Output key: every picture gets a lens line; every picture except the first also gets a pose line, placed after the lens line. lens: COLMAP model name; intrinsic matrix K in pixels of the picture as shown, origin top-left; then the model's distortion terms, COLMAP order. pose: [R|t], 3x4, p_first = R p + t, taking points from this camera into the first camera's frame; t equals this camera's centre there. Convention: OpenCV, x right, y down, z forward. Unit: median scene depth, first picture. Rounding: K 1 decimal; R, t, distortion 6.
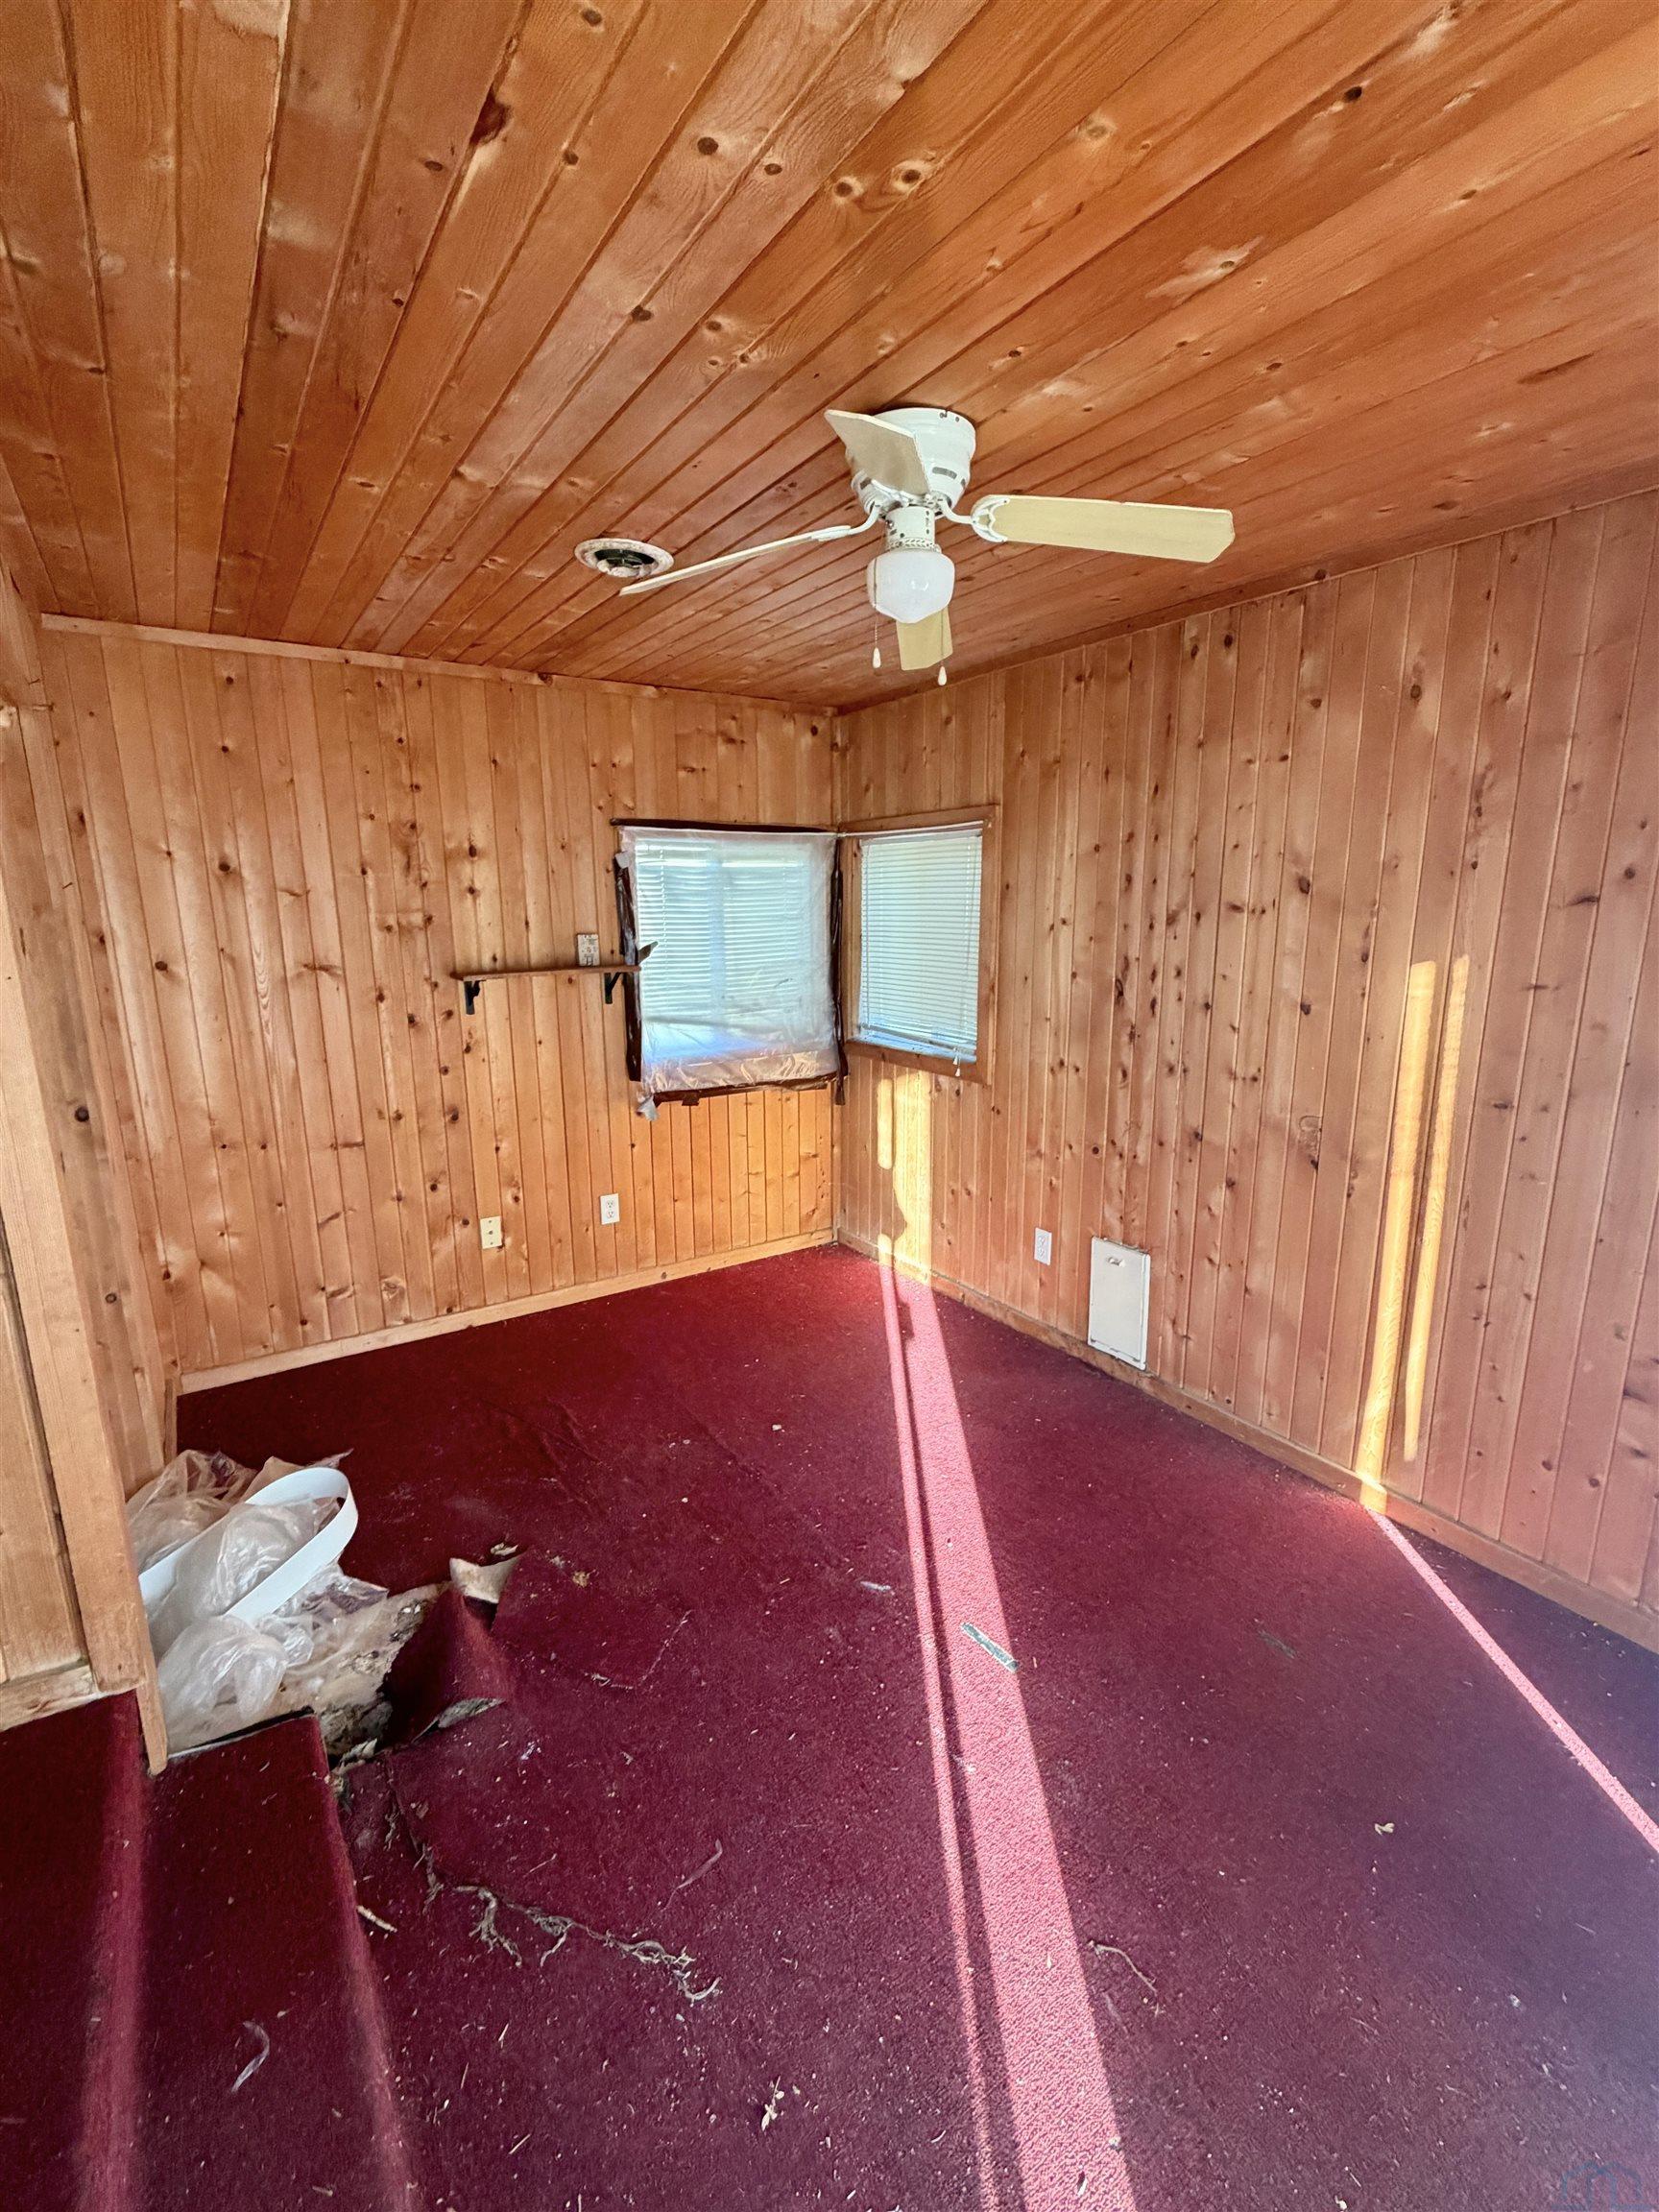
lens RADIAL K [[977.9, 0, 834.5], [0, 977.9, 1104.4], [0, 0, 1]] dist [-0.002188, -0.000061]
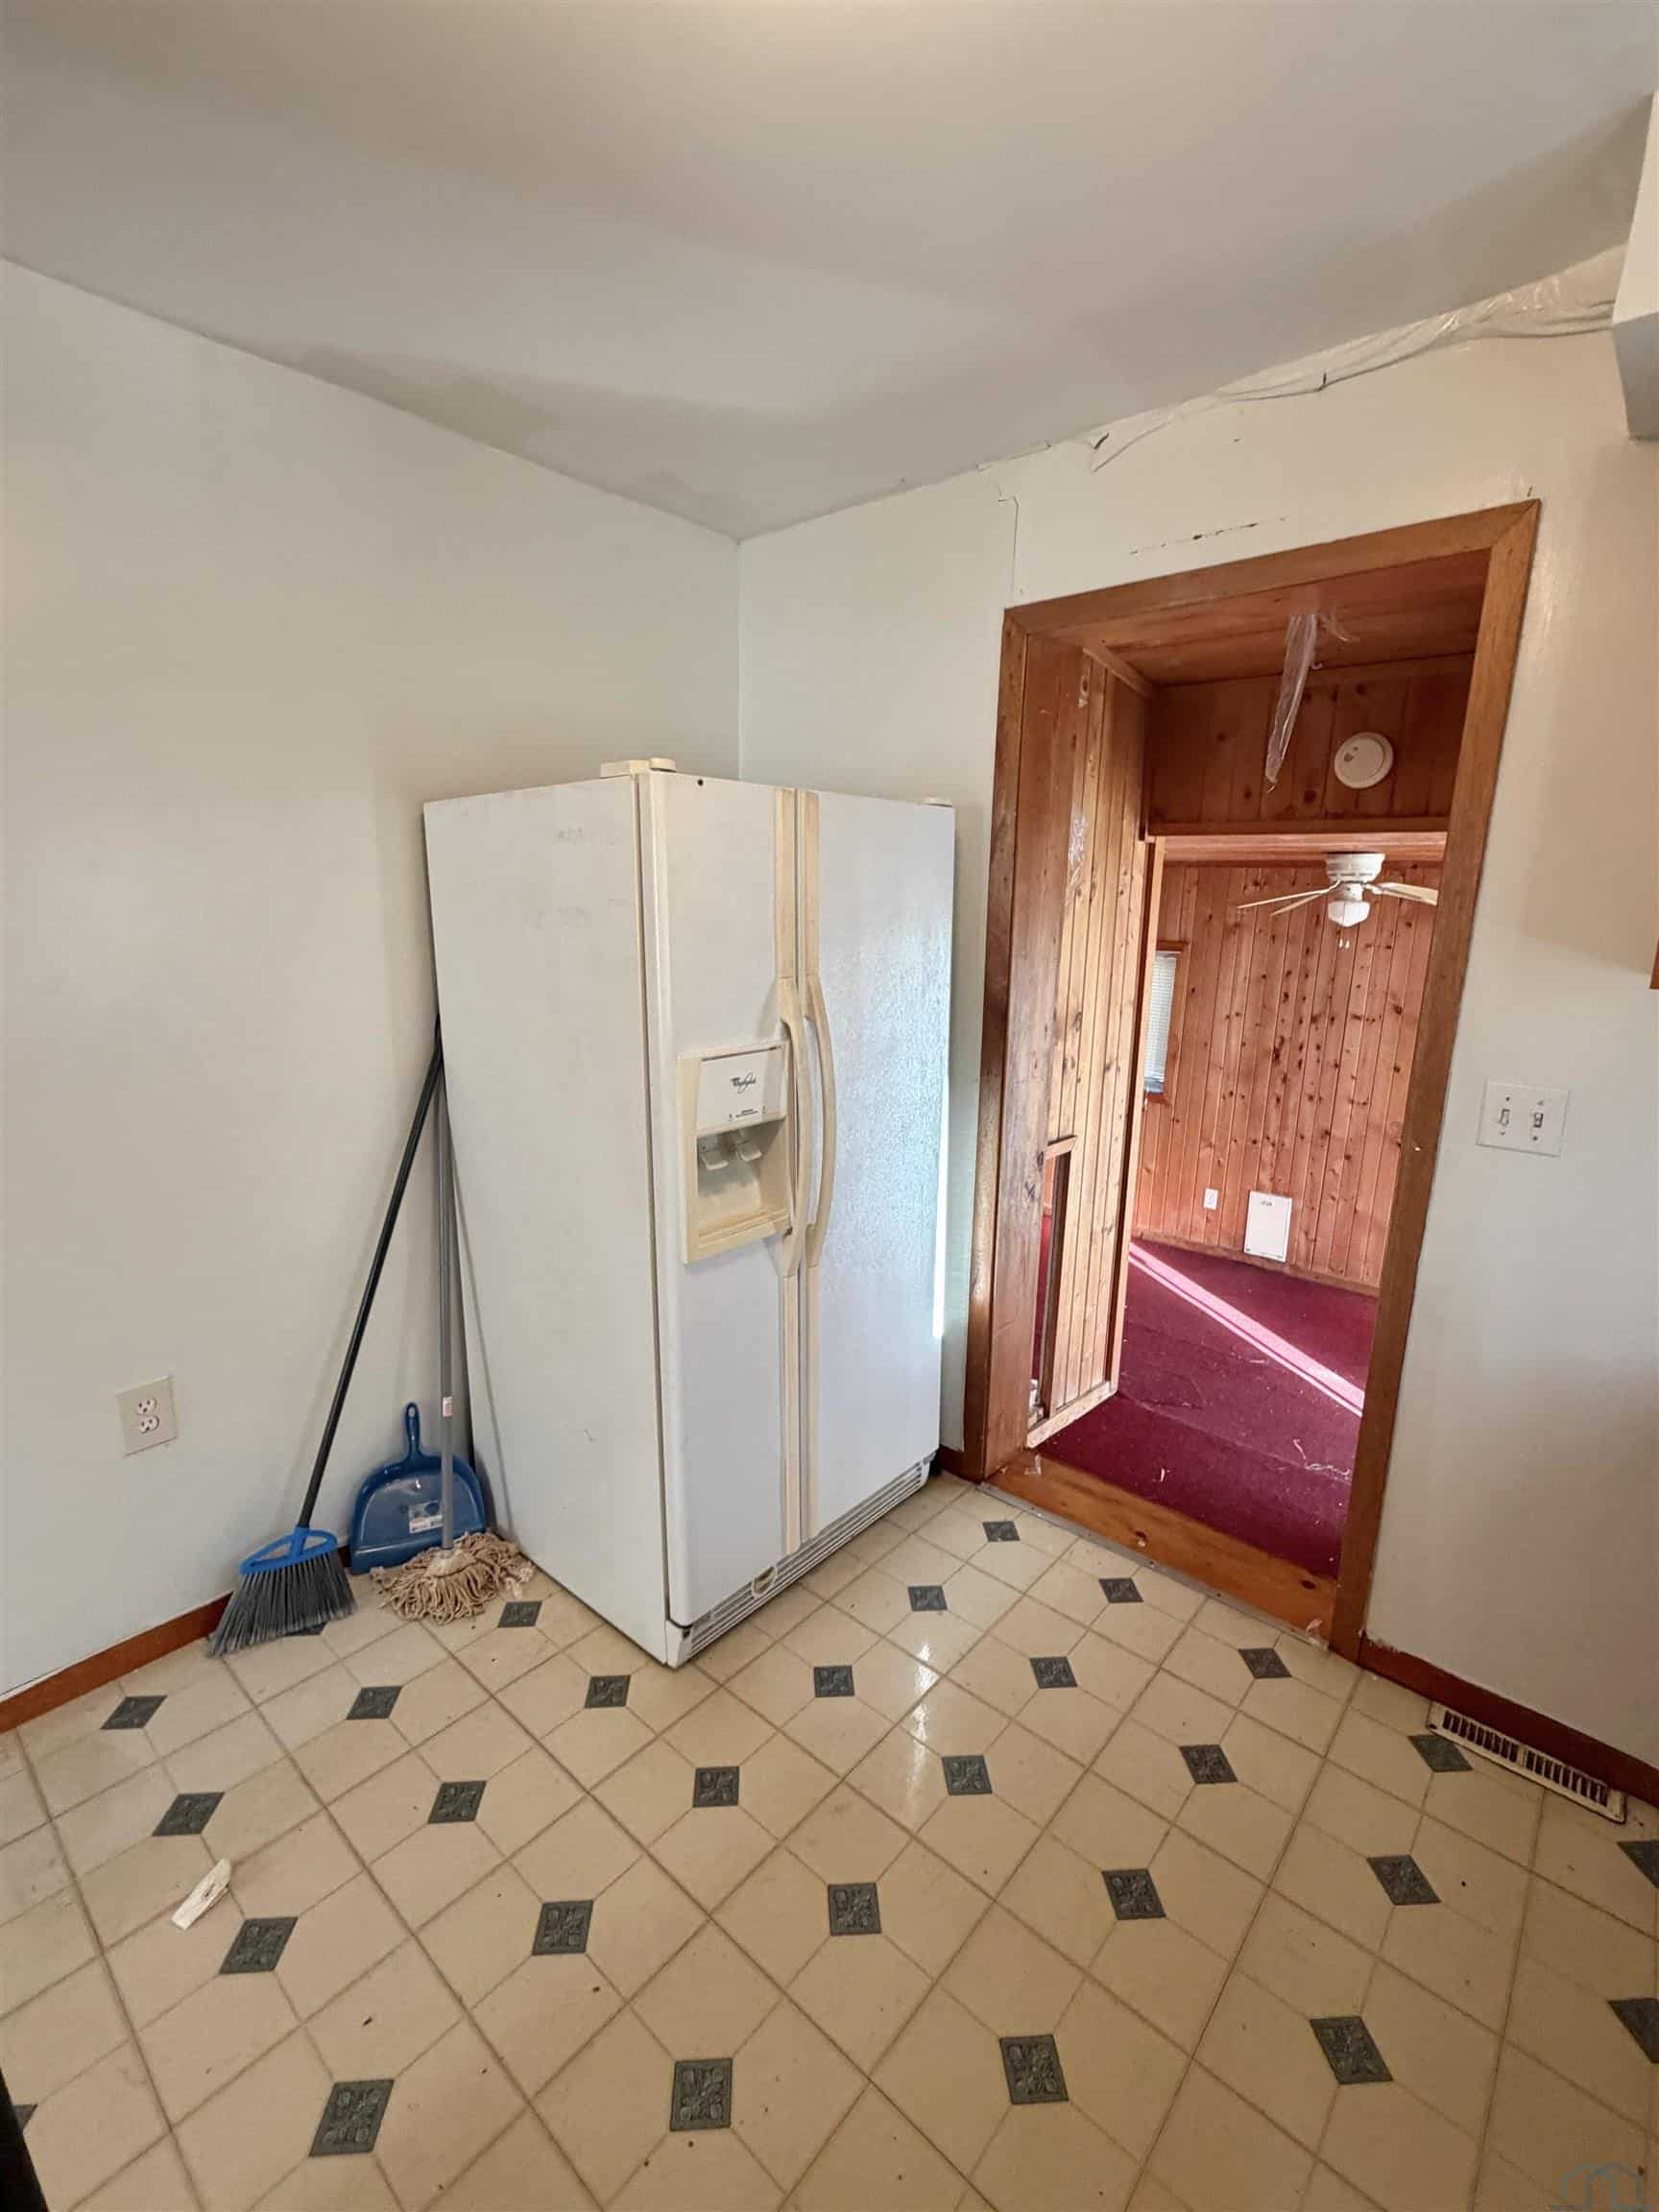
lens RADIAL K [[977.9, 0, 832.0], [0, 977.9, 1102.4], [0, 0, 1]] dist [-0.002188, -0.000061]
pose [[0.963533, -0.030895, 0.265798, -1.006297], [0.028236, 0.999506, 0.013819, -0.076384], [-0.266094, -0.005810, 0.963930, -0.546943]]
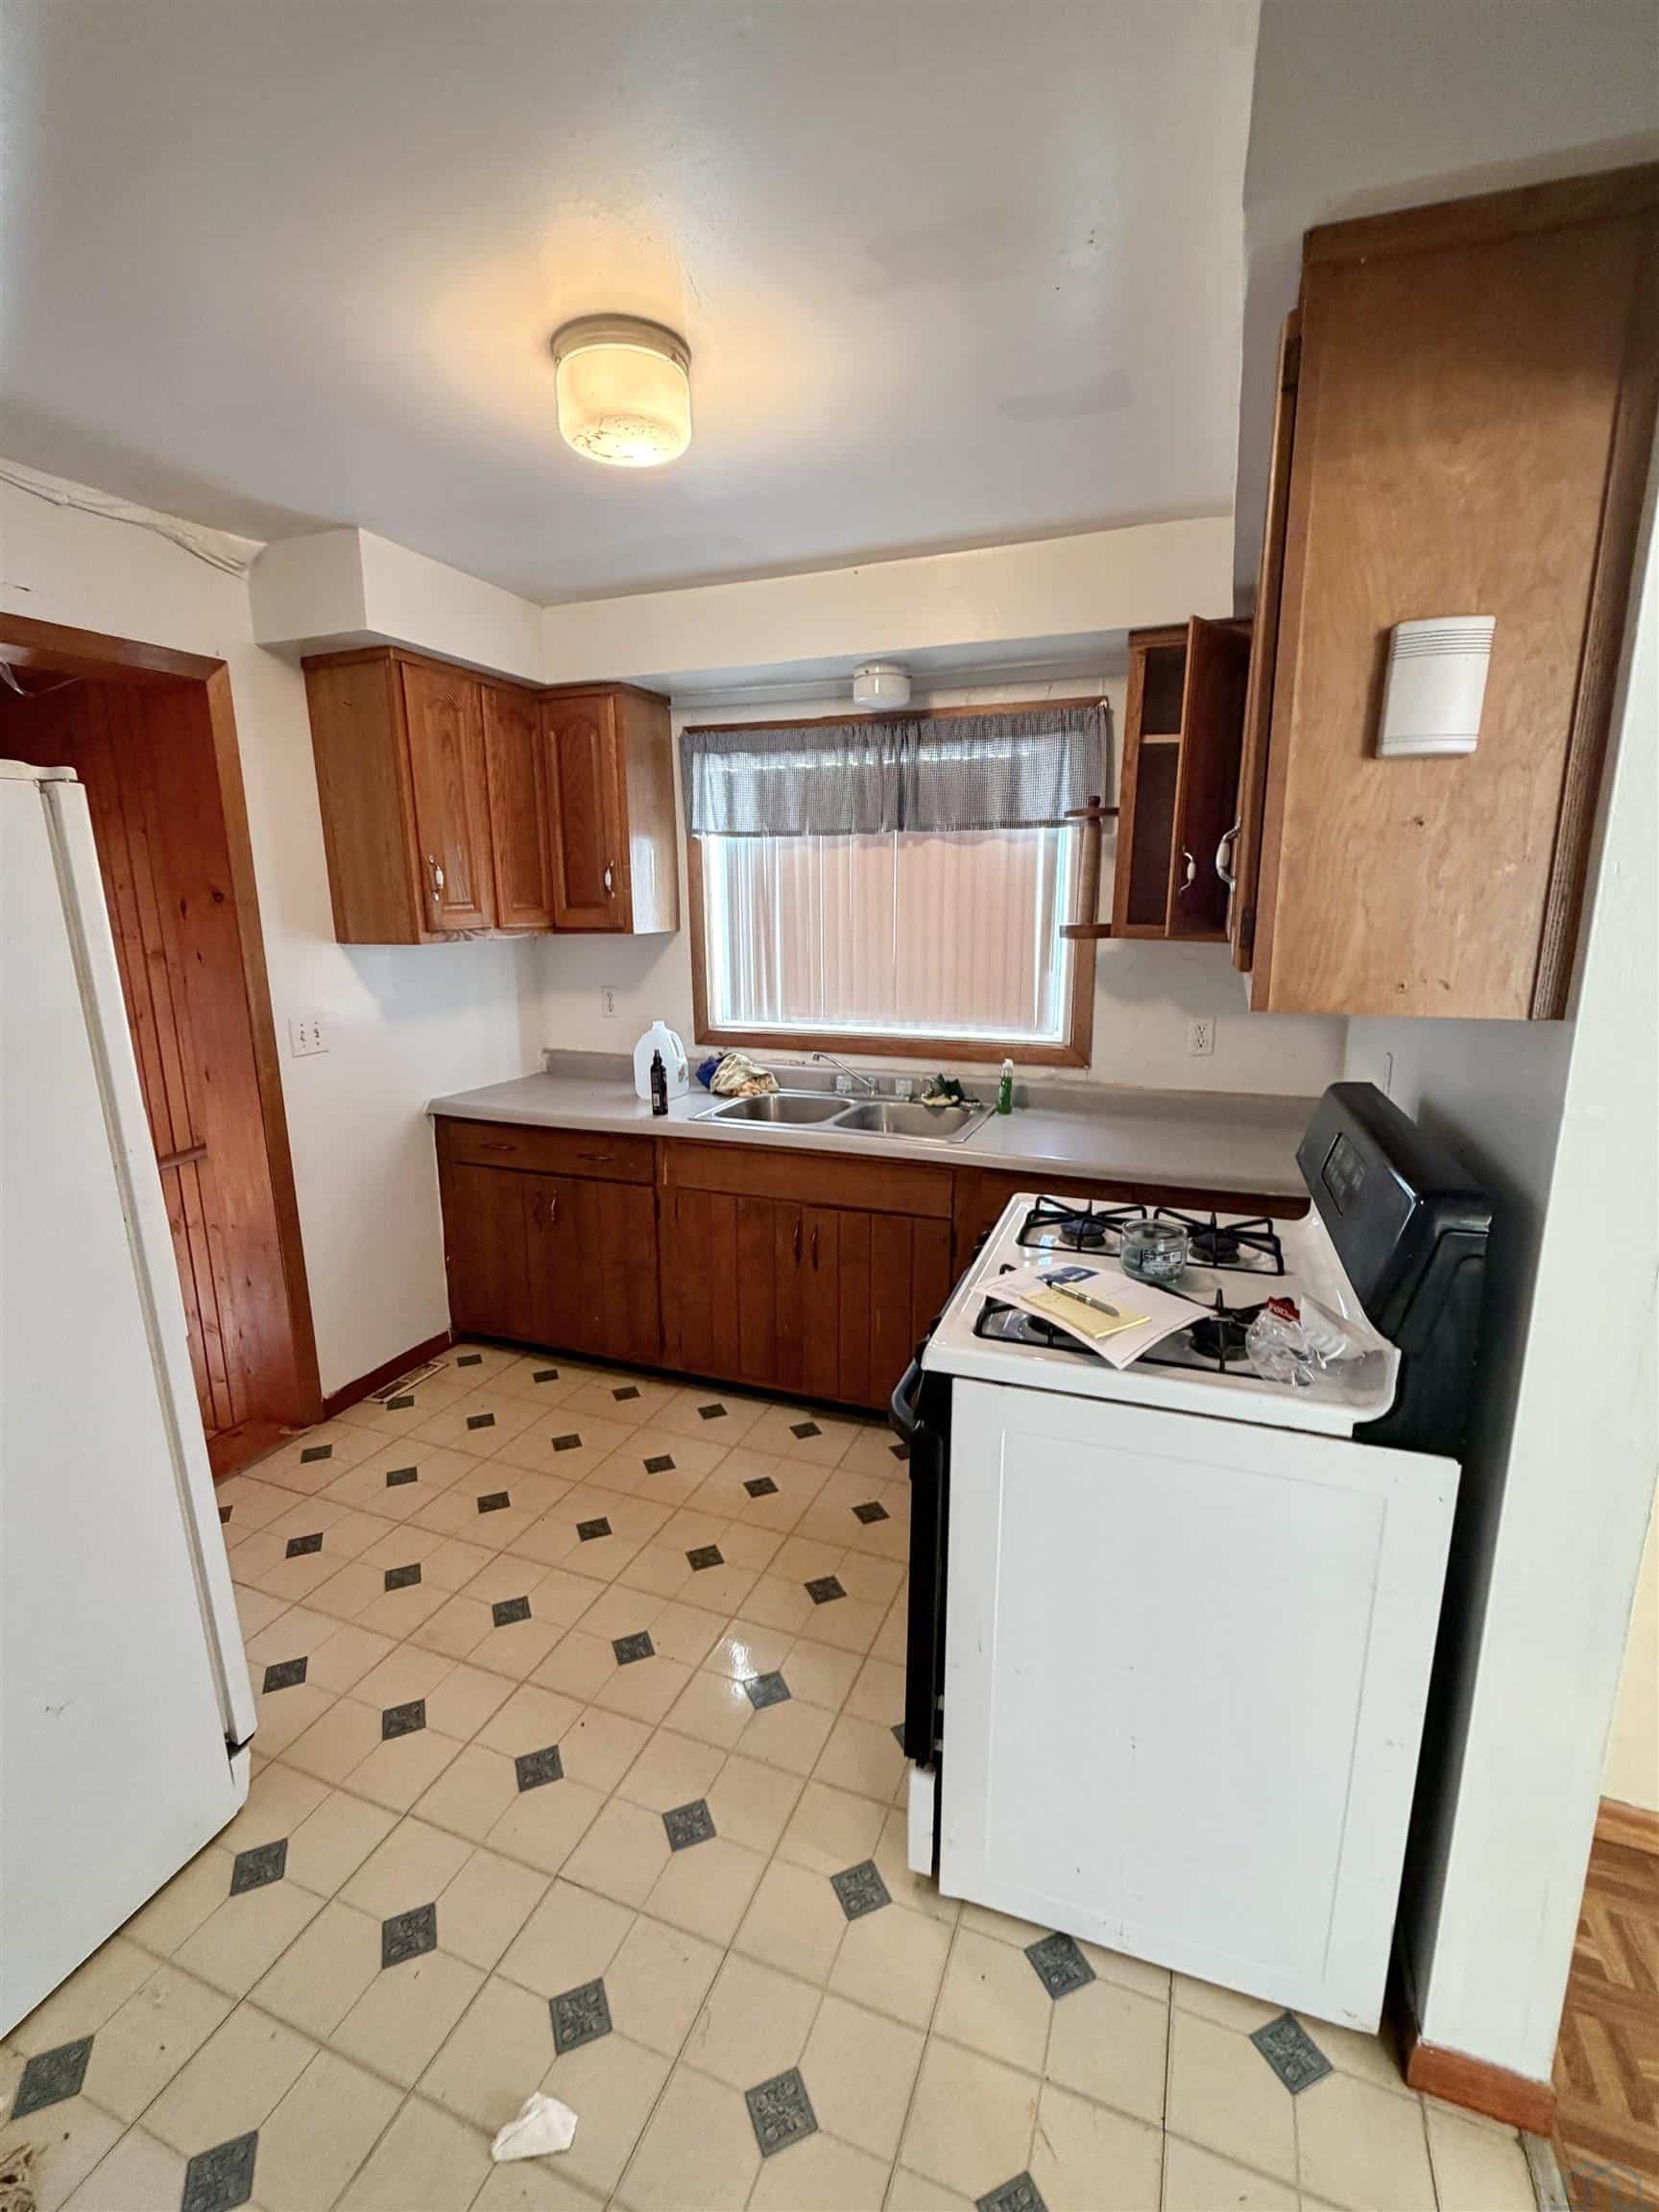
lens RADIAL K [[977.9, 0, 832.9], [0, 977.9, 1111.1], [0, 0, 1]] dist [-0.002188, -0.000061]
pose [[-0.574721, -0.165396, 0.801461, -2.541933], [0.185441, 0.927565, 0.324398, -0.410576], [-0.797062, 0.335063, -0.502419, 0.990877]]
